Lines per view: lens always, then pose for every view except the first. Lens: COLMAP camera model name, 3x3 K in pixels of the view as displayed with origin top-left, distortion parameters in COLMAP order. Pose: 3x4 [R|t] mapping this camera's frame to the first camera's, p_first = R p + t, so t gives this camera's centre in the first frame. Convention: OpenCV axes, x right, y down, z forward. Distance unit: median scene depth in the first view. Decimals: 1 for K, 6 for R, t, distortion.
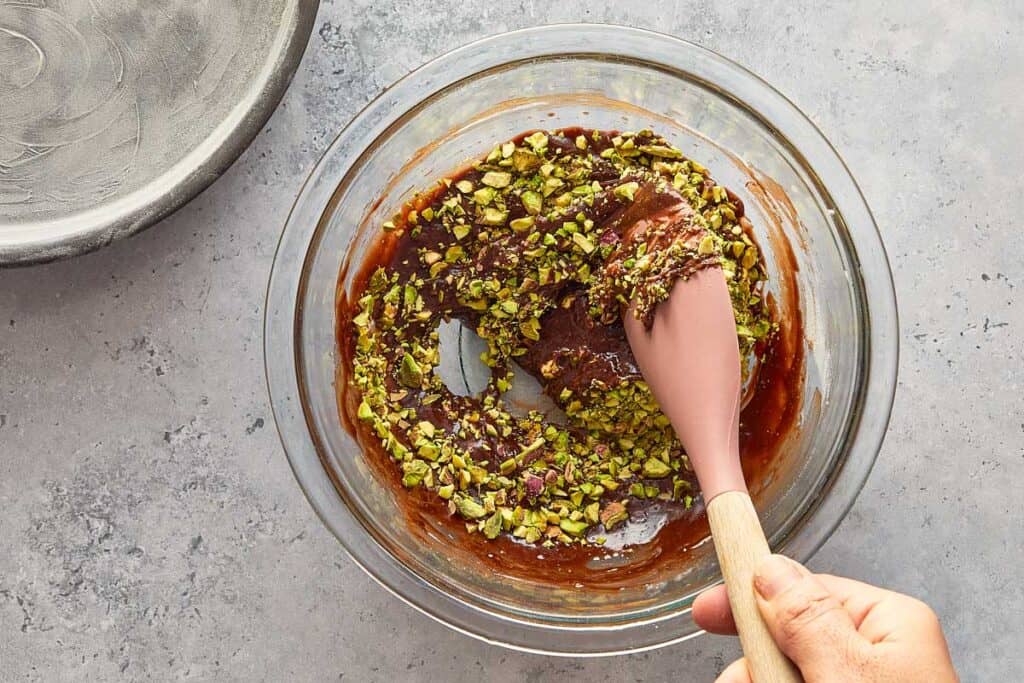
lens RADIAL K [[6931.5, 0, 512.0], [0, 6931.5, 341.5], [0, 0, 1]] dist [-0.055215, 43.701472]
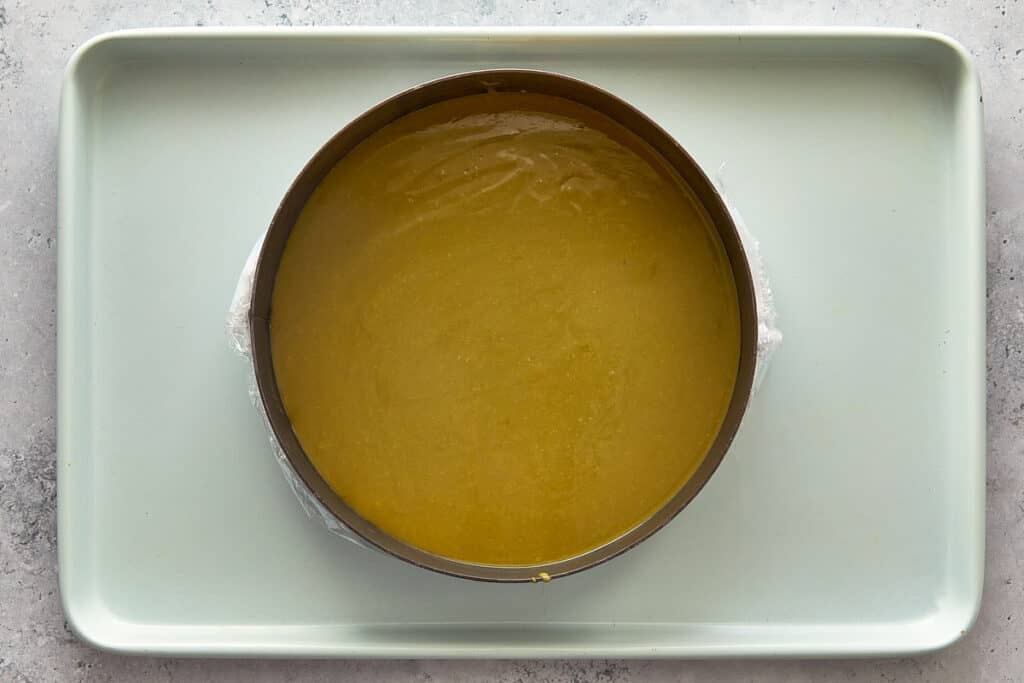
lens RADIAL K [[7125.3, 0, 512.0], [0, 7125.3, 341.5], [0, 0, 1]] dist [-0.063673, -44.336984]
pose [[0.999743, -0.008382, 0.021050, -0.005394], [0.008320, 0.999961, 0.002994, -0.001575], [-0.021074, -0.002818, 0.999774, -0.236692]]
